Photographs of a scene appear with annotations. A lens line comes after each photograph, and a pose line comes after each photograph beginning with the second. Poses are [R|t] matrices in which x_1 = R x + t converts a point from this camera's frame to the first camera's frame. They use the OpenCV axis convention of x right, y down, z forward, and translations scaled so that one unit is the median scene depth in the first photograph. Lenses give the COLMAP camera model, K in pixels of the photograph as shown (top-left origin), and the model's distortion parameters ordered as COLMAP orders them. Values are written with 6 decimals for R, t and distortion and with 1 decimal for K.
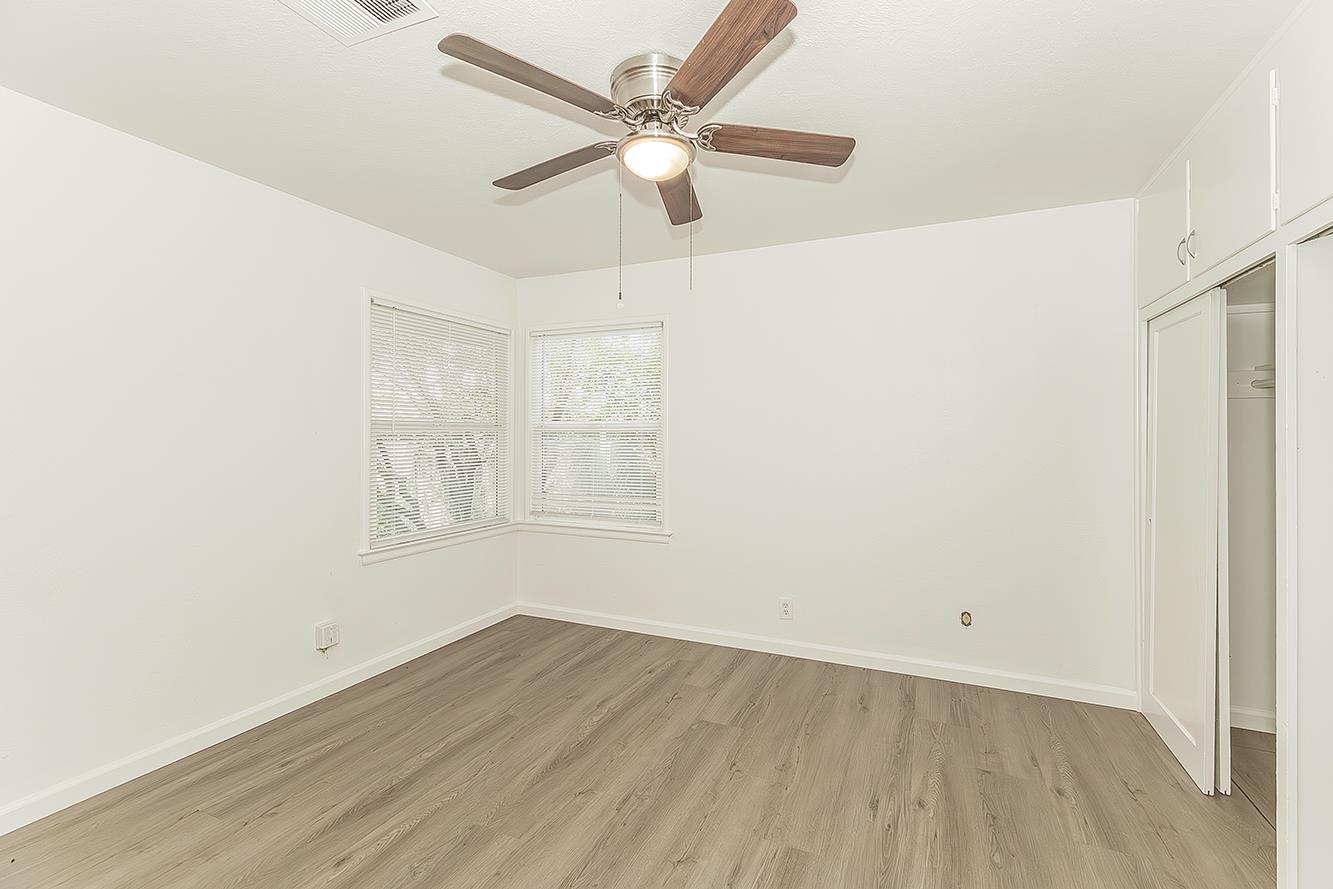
lens RADIAL K [[554.3, 0, 676.2], [0, 554.3, 437.8], [0, 0, 1]] dist [0.001603, 0.000340]
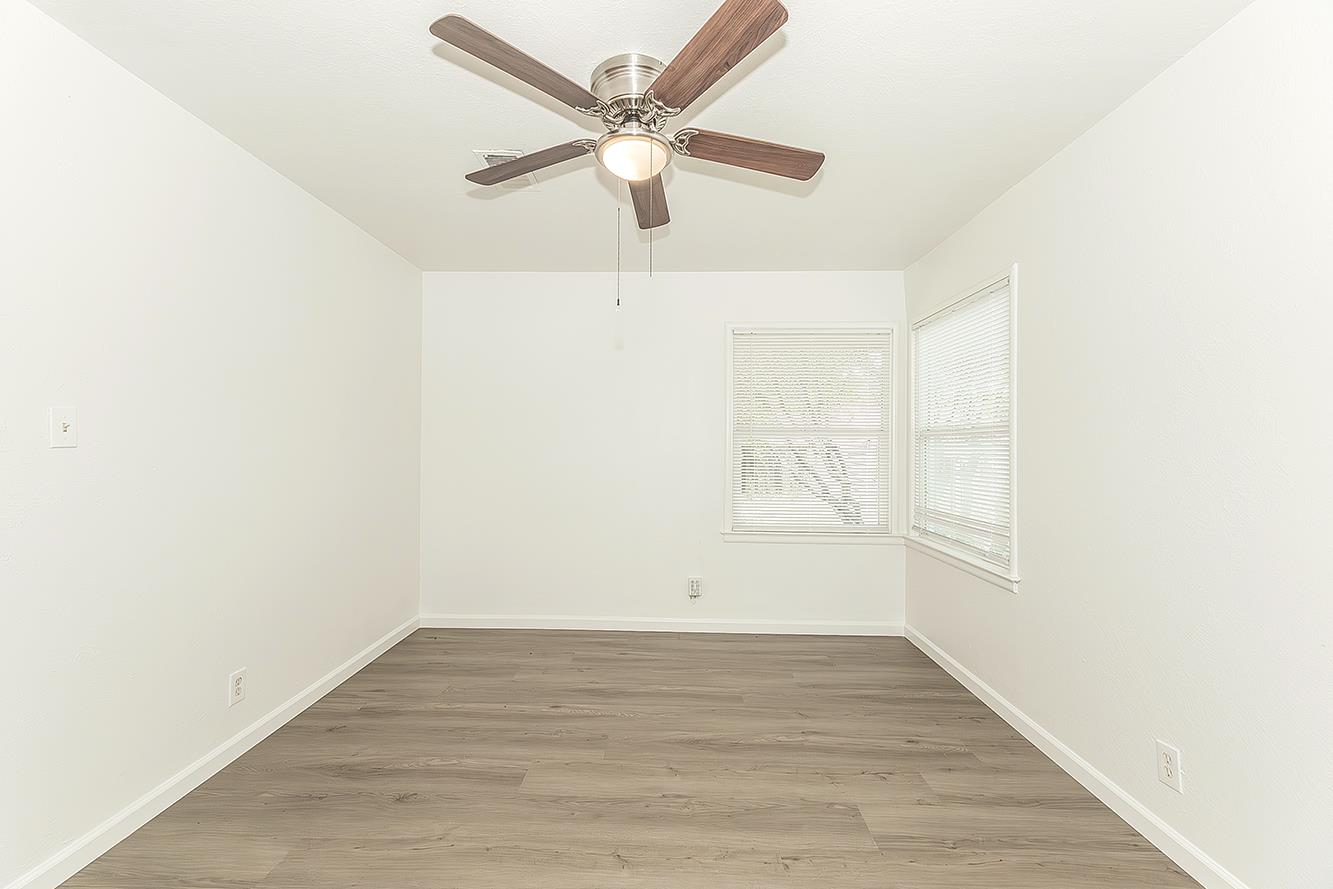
lens RADIAL K [[554.3, 0, 676.2], [0, 554.3, 437.8], [0, 0, 1]] dist [0.001603, 0.000340]
pose [[0.398357, 0.000403, -0.917230, 0.651607], [-0.016952, 0.999832, -0.006923, 0.004995], [0.917074, 0.018307, 0.398297, 0.454018]]
